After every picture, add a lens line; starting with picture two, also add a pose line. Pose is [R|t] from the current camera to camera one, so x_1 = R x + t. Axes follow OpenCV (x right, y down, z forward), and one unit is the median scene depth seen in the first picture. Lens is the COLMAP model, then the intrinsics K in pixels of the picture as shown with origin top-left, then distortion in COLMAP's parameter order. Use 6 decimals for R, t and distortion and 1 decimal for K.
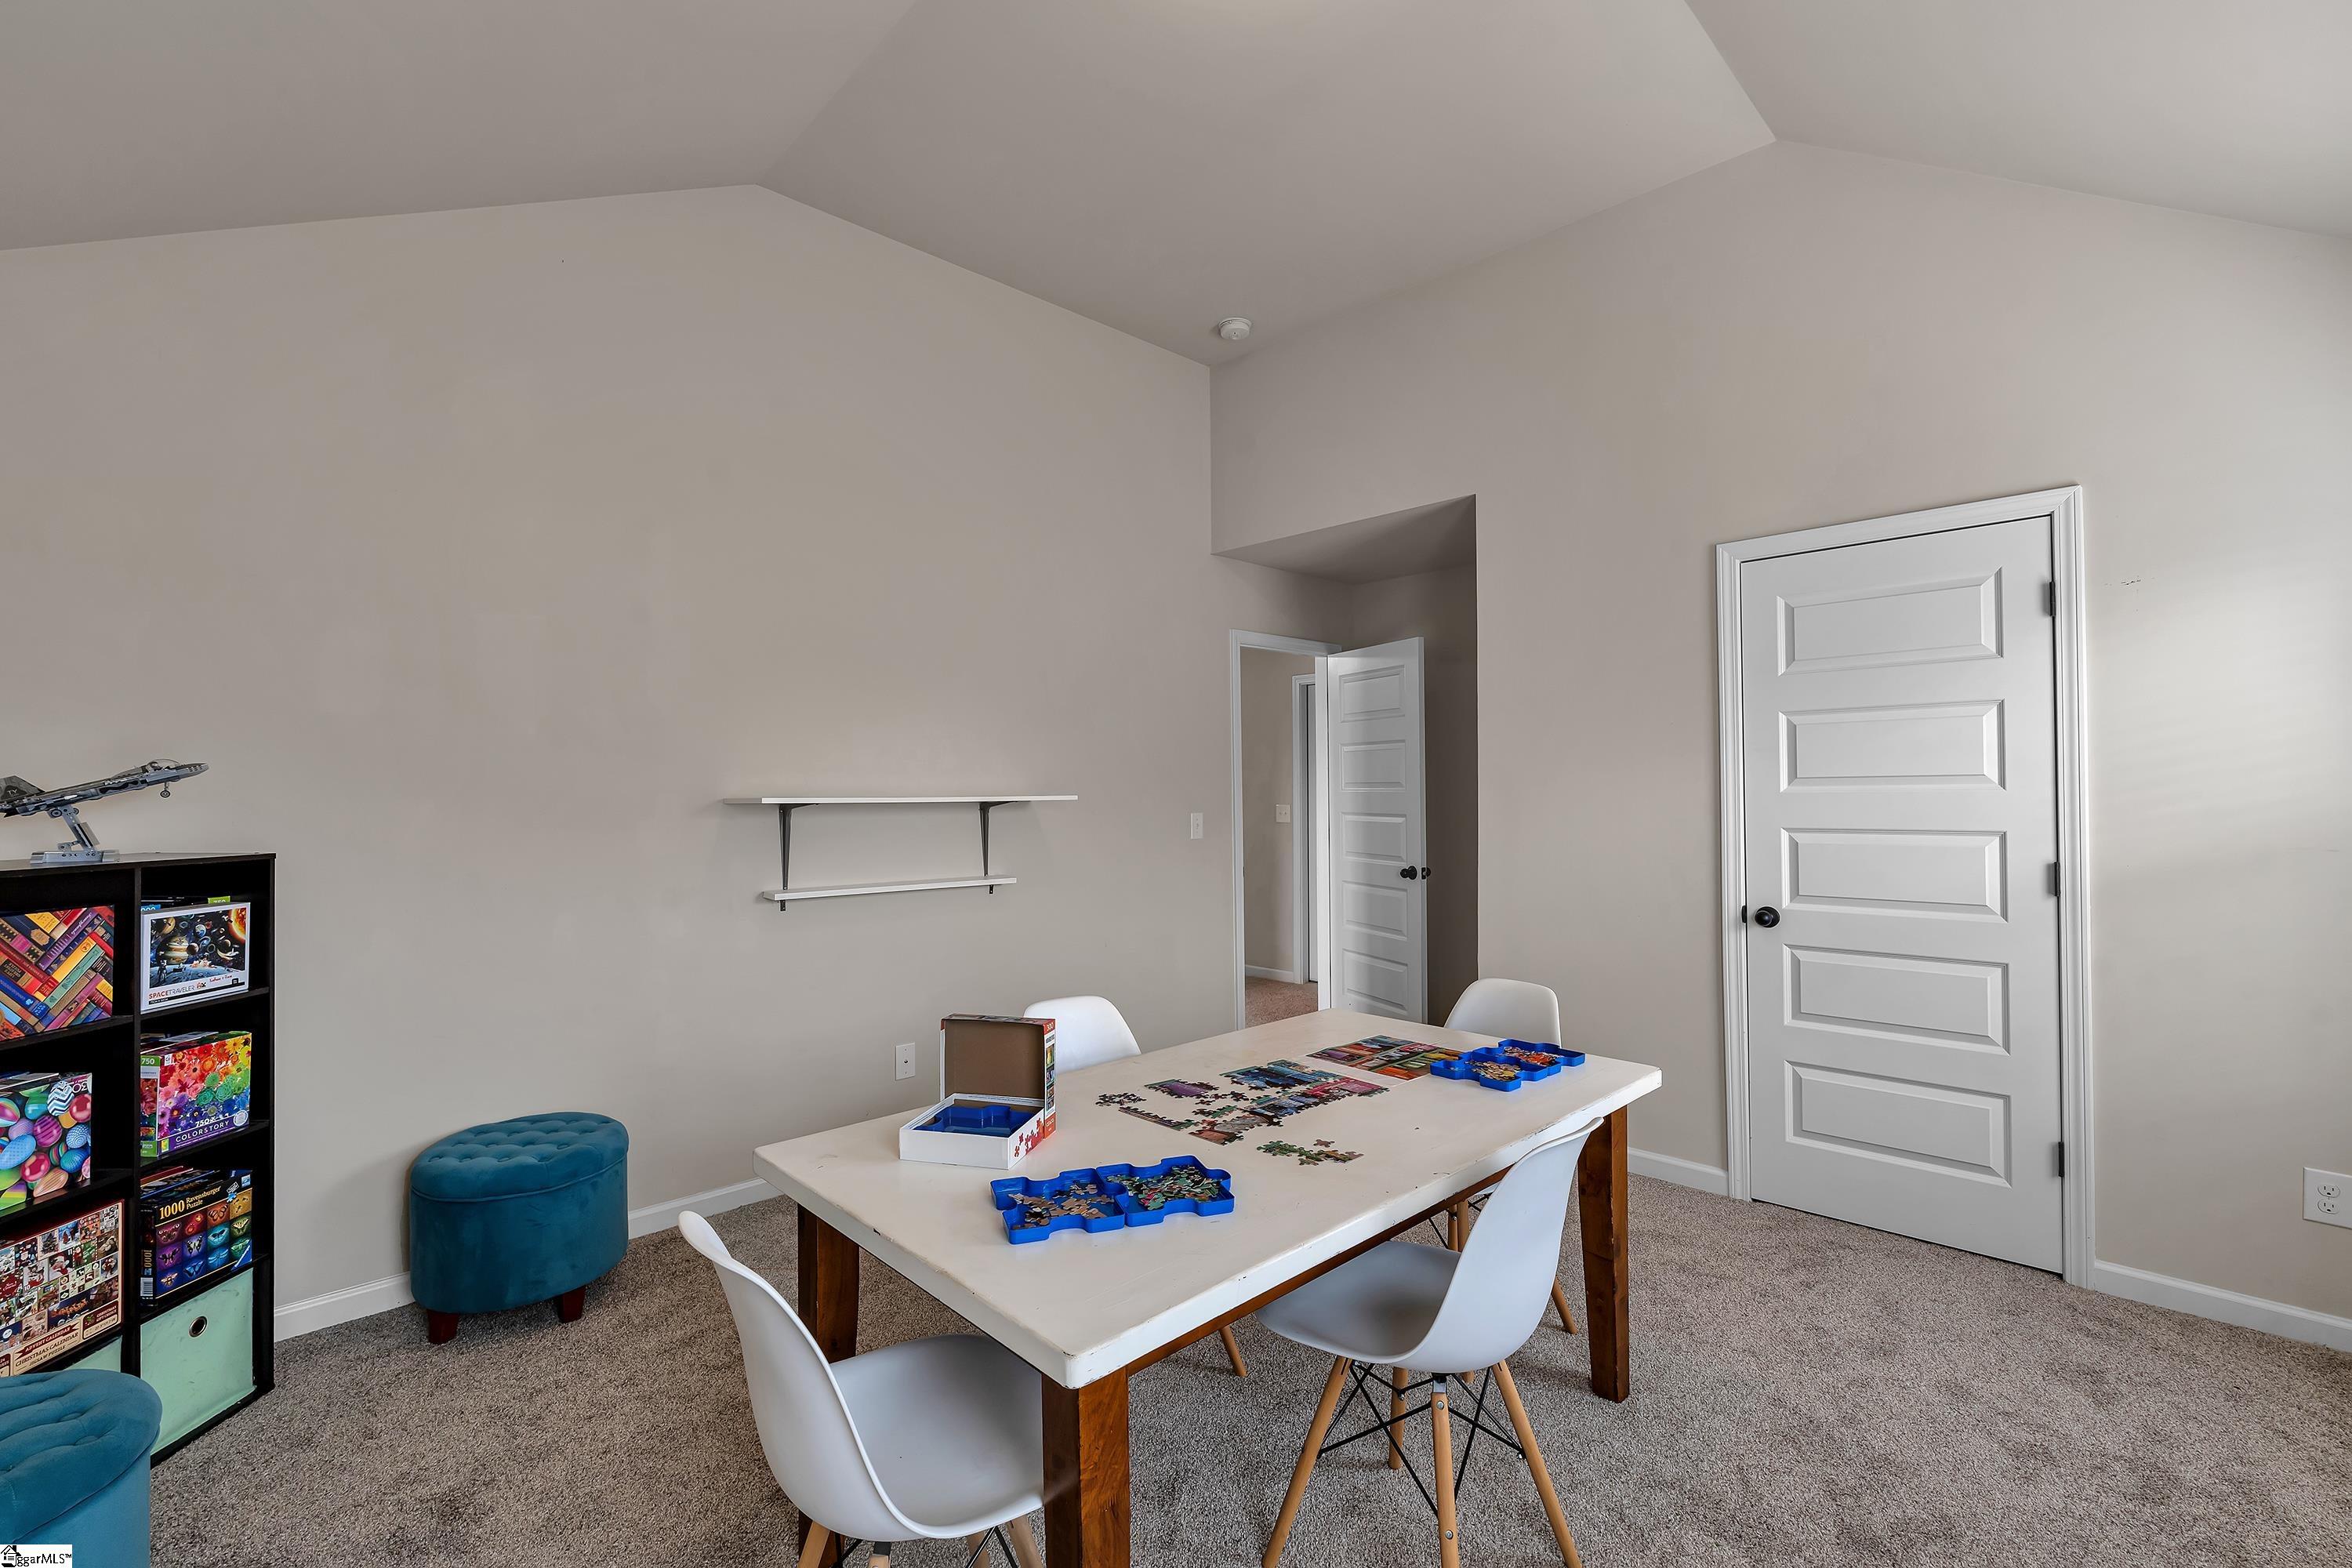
lens RADIAL K [[1053.7, 0, 1172.1], [0, 1053.7, 788.8], [0, 0, 1]] dist [0.000162, -0.000193]
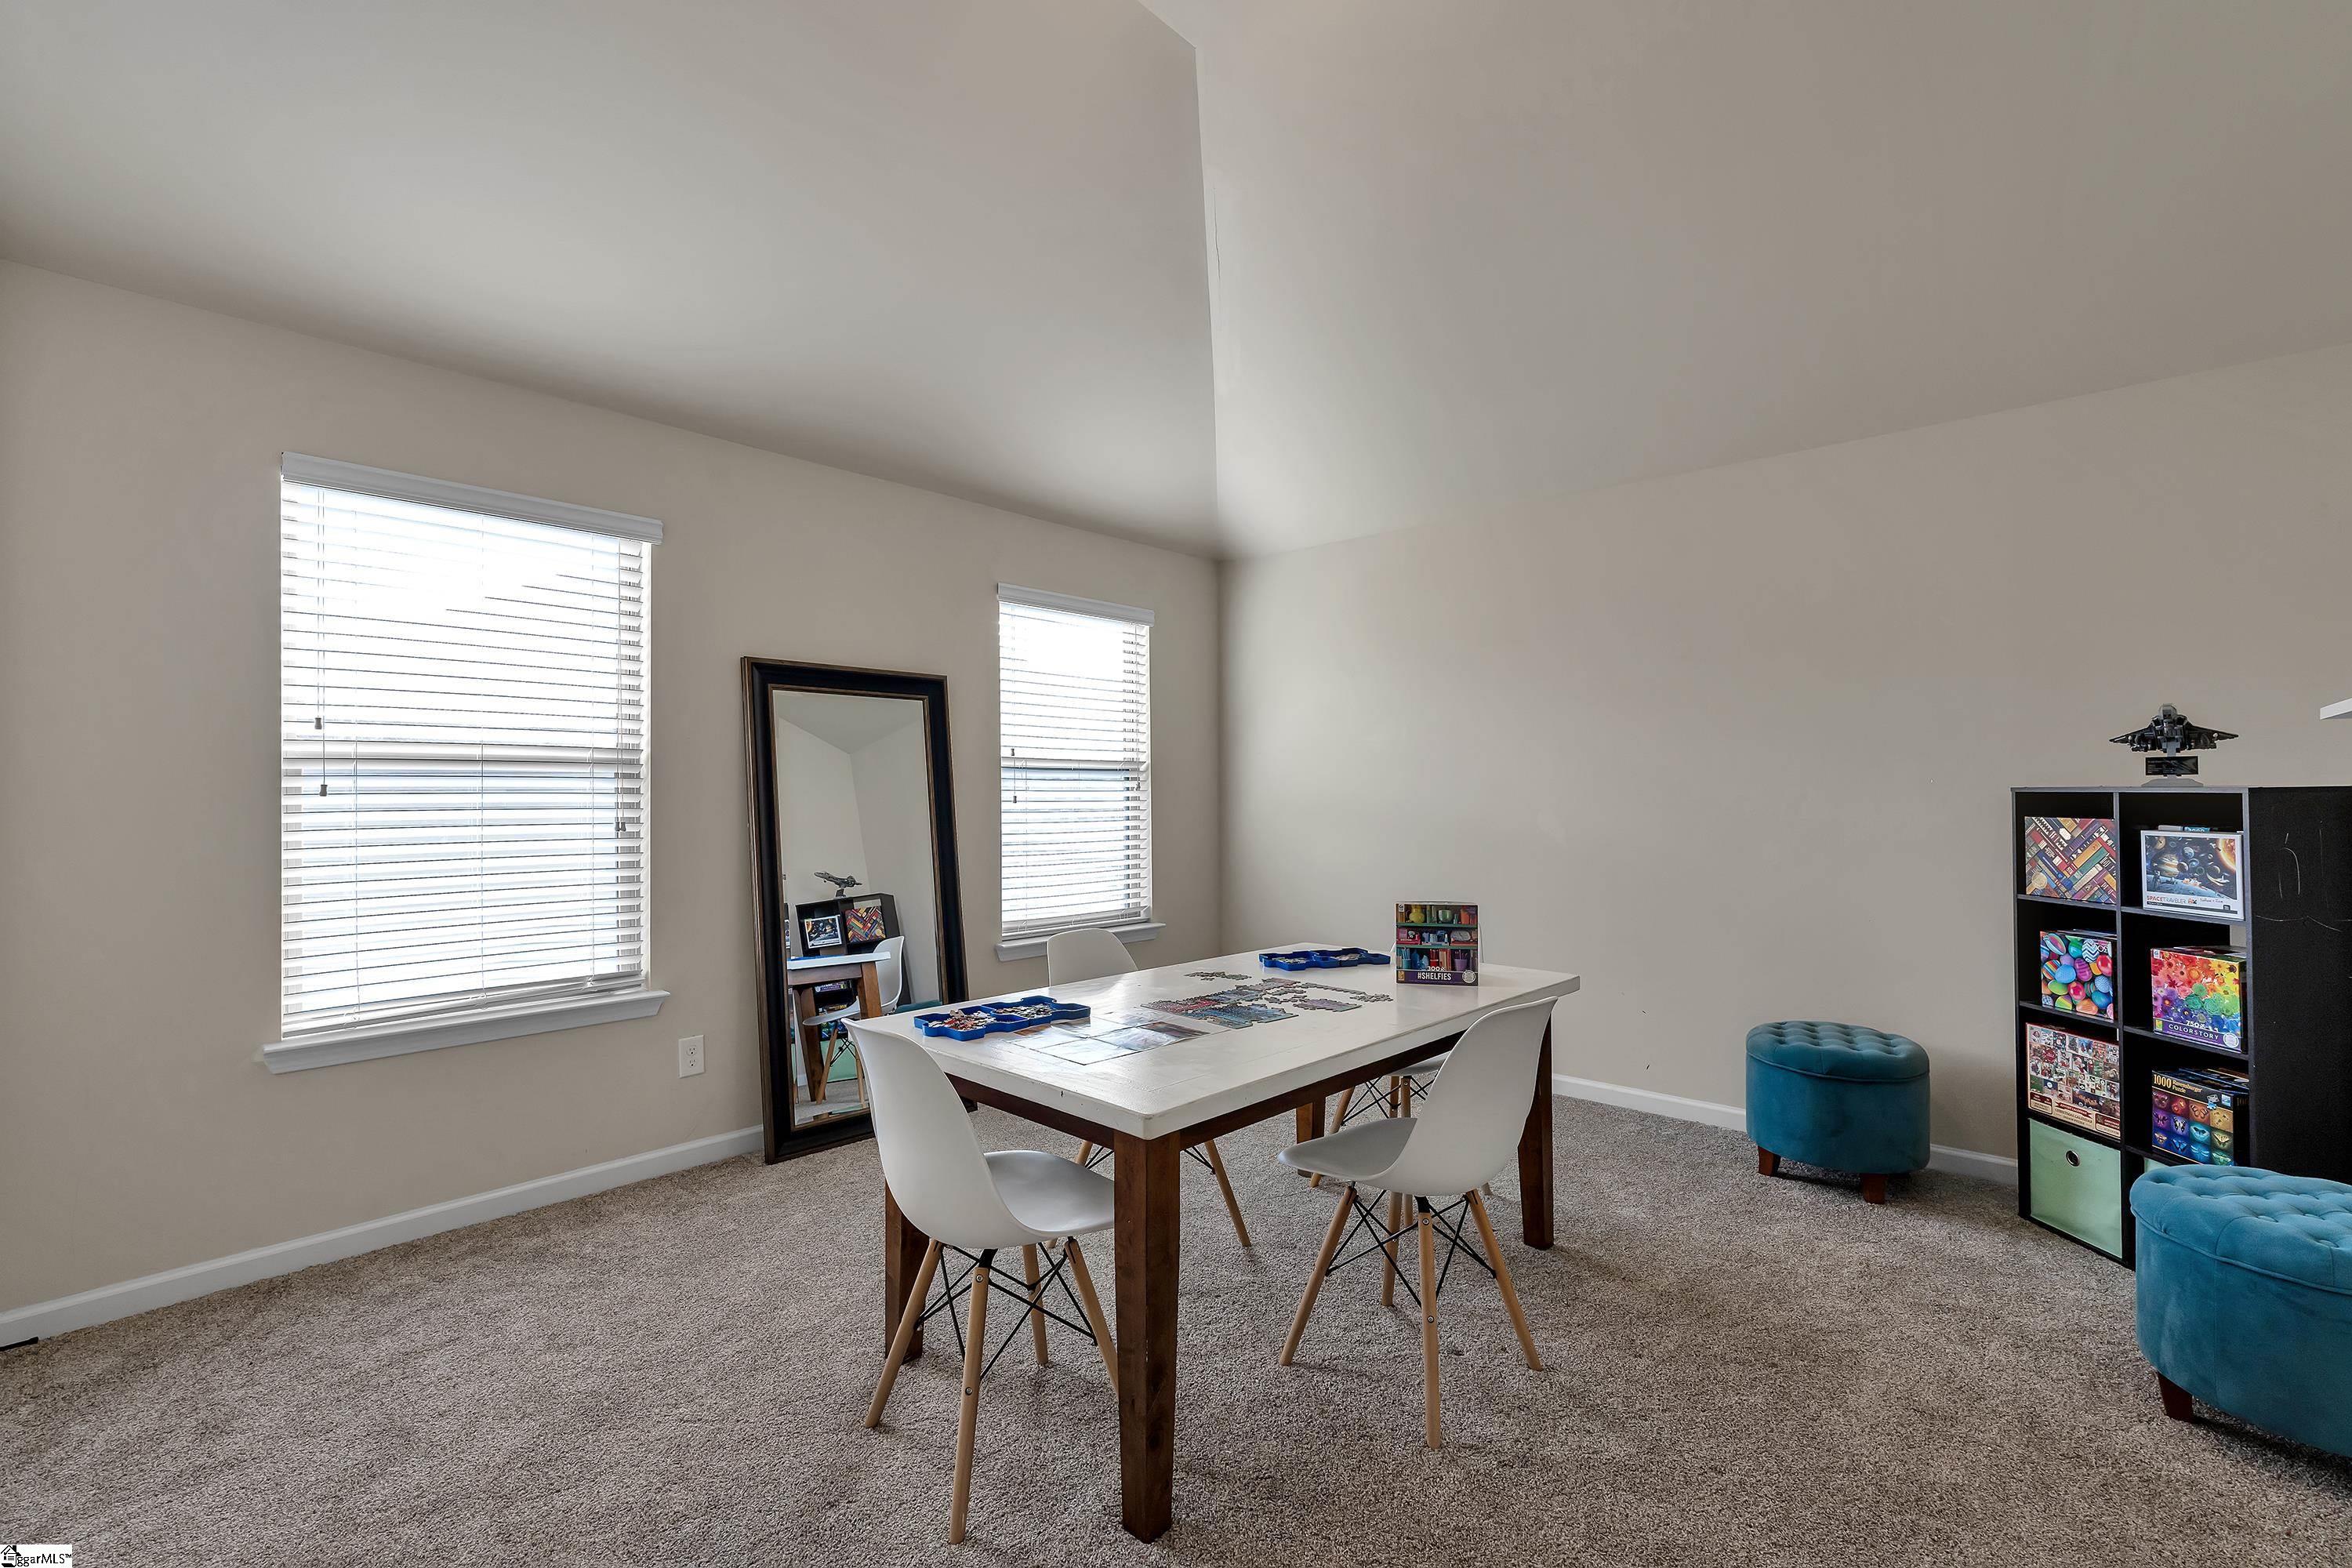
lens RADIAL K [[1053.7, 0, 1172.1], [0, 1053.7, 788.8], [0, 0, 1]] dist [0.000162, -0.000193]
pose [[-0.998380, 0.007483, -0.056400, 0.232951], [0.007665, 0.999966, -0.003008, 0.062679], [0.056375, -0.003436, -0.998404, 2.108852]]
